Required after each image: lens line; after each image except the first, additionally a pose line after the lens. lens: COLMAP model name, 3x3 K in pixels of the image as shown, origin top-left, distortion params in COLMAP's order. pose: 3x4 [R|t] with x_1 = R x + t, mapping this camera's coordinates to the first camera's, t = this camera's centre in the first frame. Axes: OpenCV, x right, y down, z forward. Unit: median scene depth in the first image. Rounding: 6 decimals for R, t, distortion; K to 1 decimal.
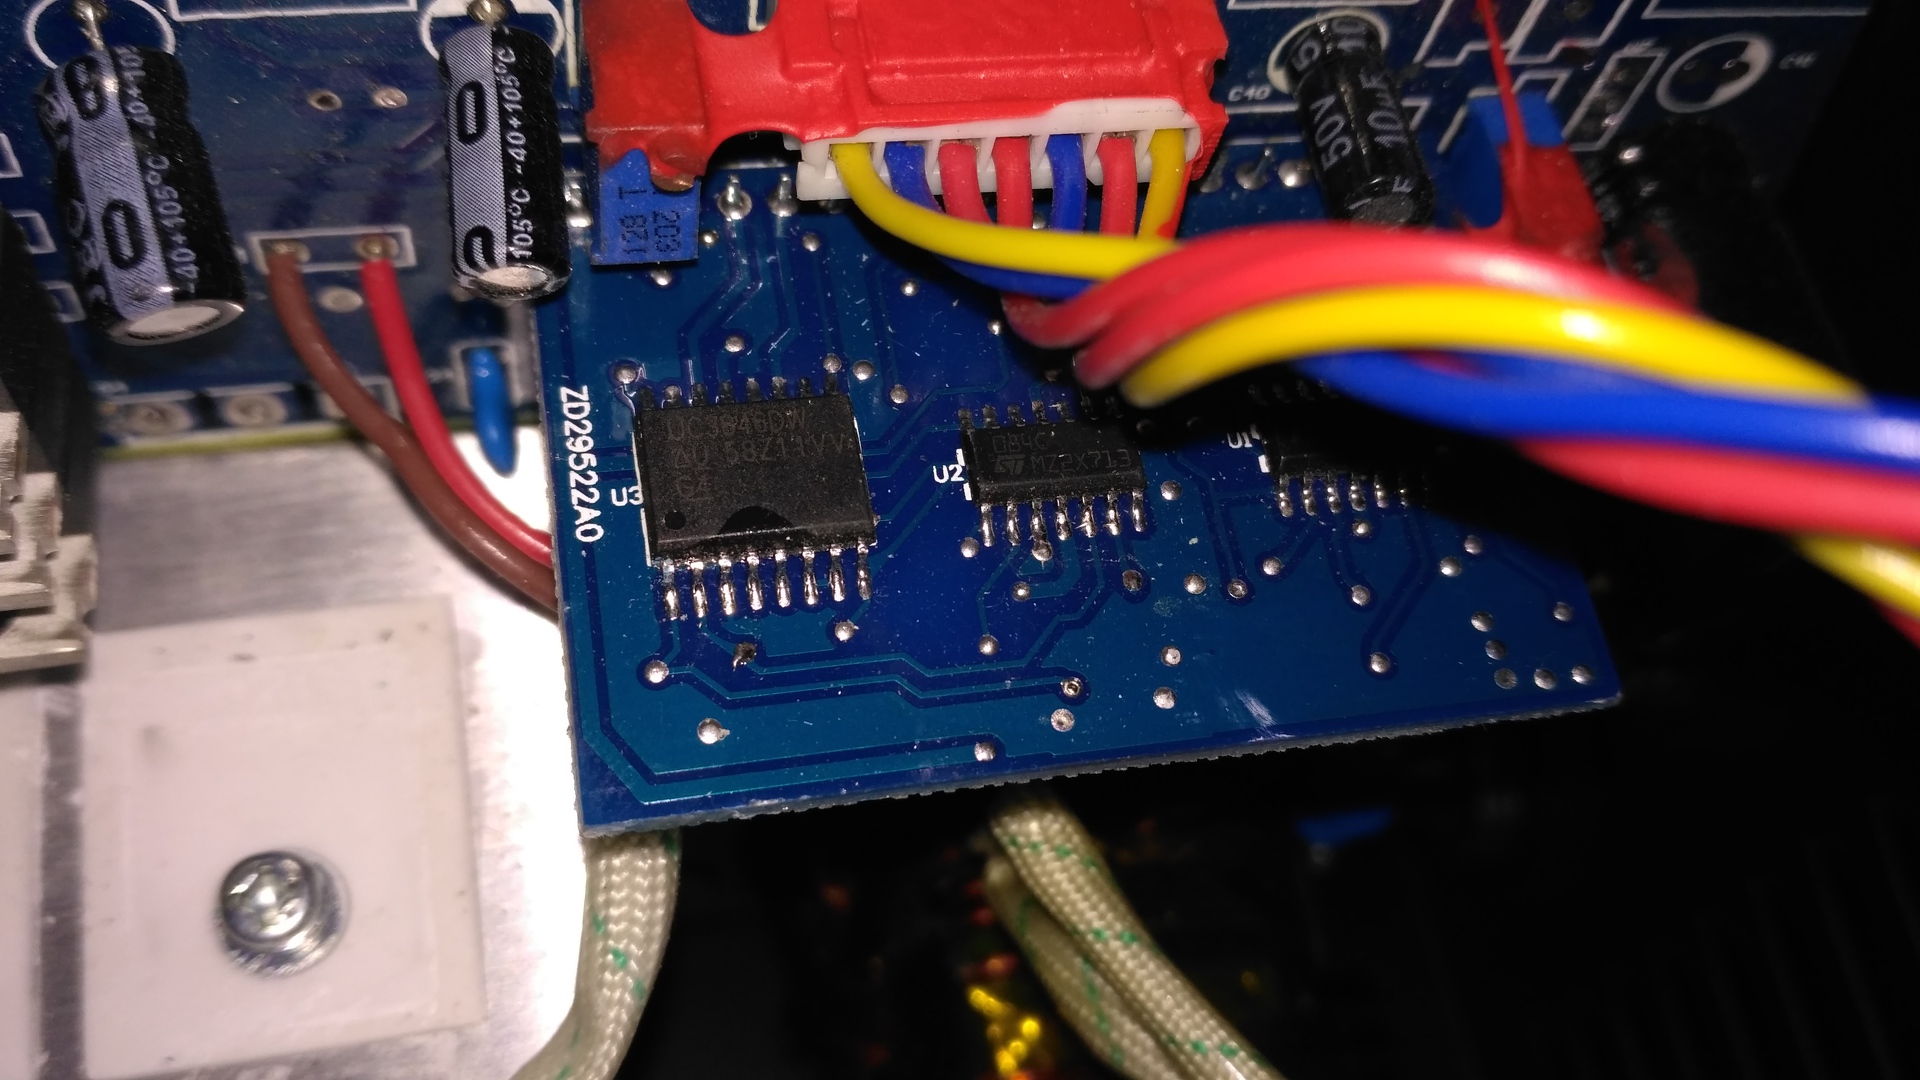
lens RADIAL K [[1730.6, 0, 960.0], [0, 1730.6, 540.0], [0, 0, 1]] dist [-0.042809, 0.001167]
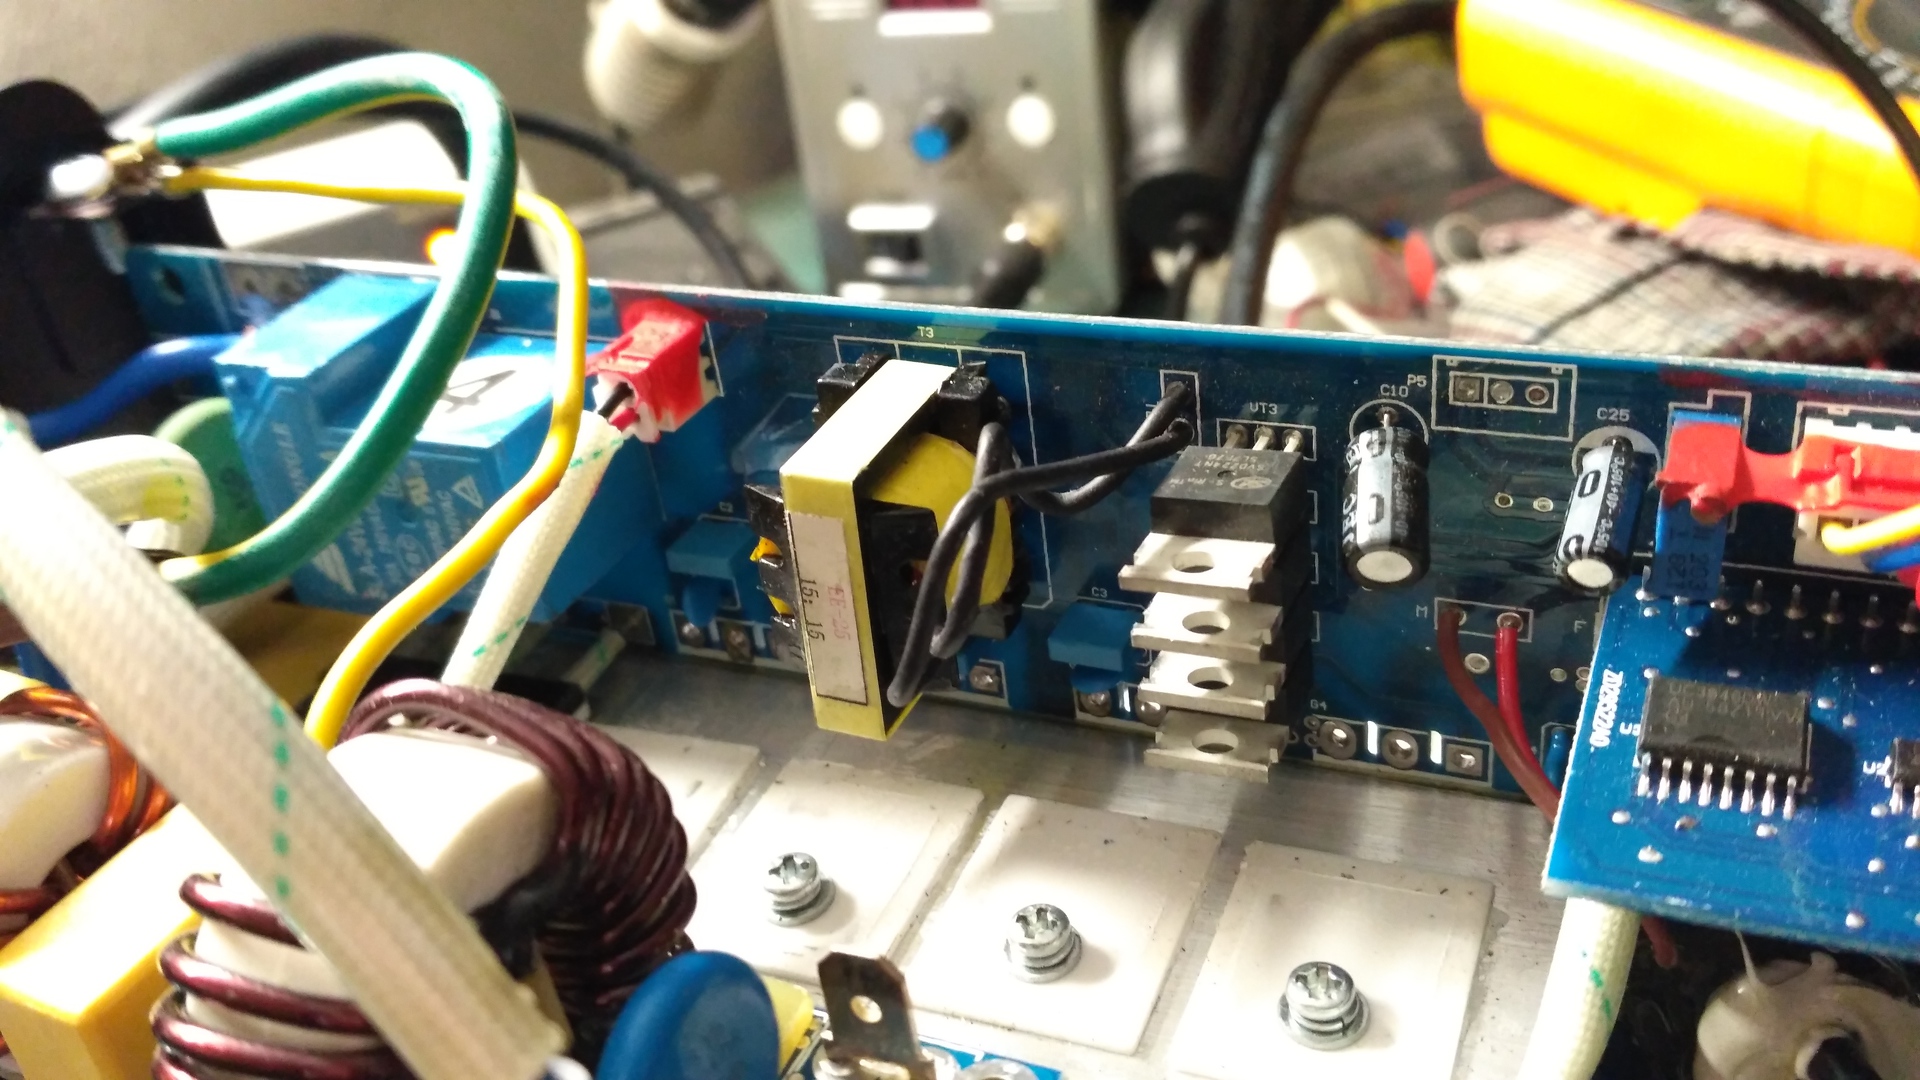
lens RADIAL K [[1730.6, 0, 960.0], [0, 1730.6, 540.0], [0, 0, 1]] dist [-0.042809, 0.001167]
pose [[0.777827, 0.090677, -0.621902, 0.270508], [-0.380520, 0.855494, -0.351189, 0.593852], [0.500189, 0.509811, 0.699931, -0.415133]]
